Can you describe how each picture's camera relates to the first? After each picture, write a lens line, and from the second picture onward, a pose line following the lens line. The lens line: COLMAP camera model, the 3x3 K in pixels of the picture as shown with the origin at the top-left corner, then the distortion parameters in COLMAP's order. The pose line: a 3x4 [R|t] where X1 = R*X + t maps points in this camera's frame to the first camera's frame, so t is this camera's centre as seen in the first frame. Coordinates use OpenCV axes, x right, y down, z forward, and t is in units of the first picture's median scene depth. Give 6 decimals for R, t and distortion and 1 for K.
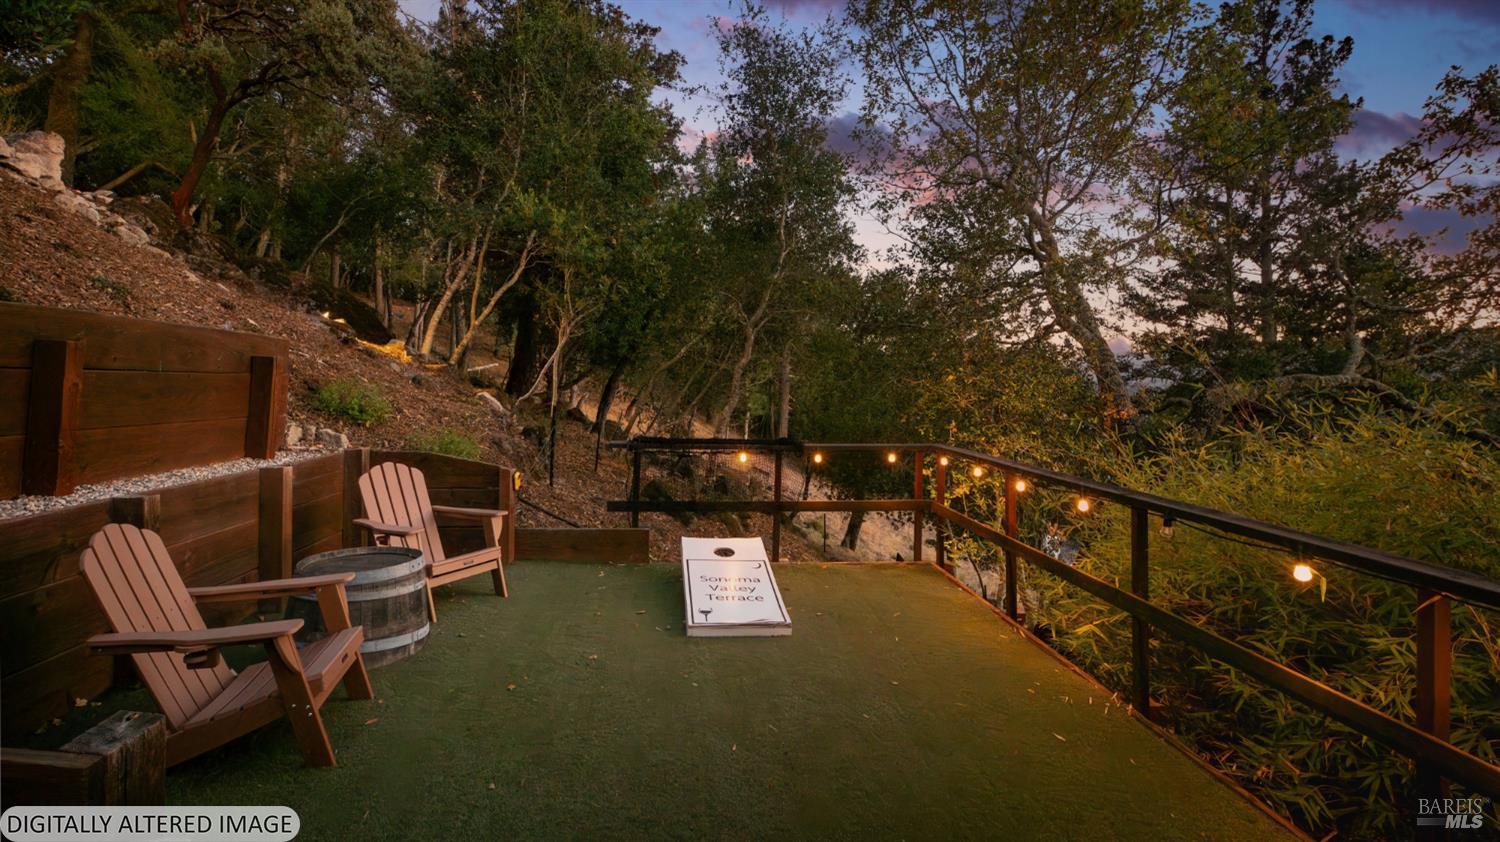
lens RADIAL K [[675.1, 0, 741.6], [0, 675.1, 419.4], [0, 0, 1]] dist [0.011941, -0.008456]
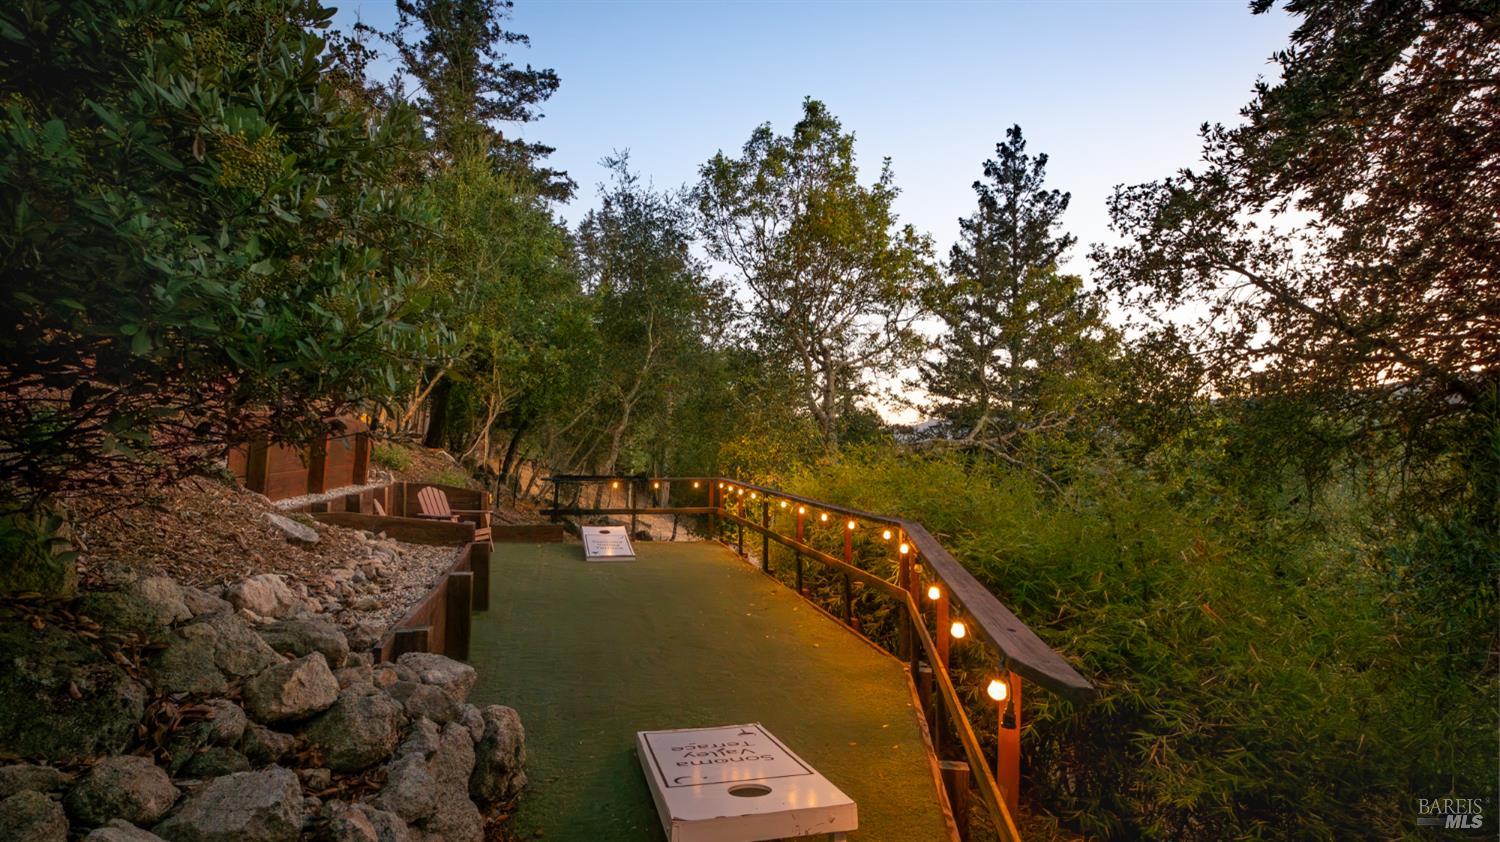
lens RADIAL K [[675.1, 0, 741.6], [0, 675.1, 419.4], [0, 0, 1]] dist [0.011941, -0.008456]
pose [[0.985951, 0.002463, 0.167016, 0.013439], [0.012171, 0.996174, -0.086544, 0.017295], [-0.166590, 0.087361, 0.982149, -0.366514]]
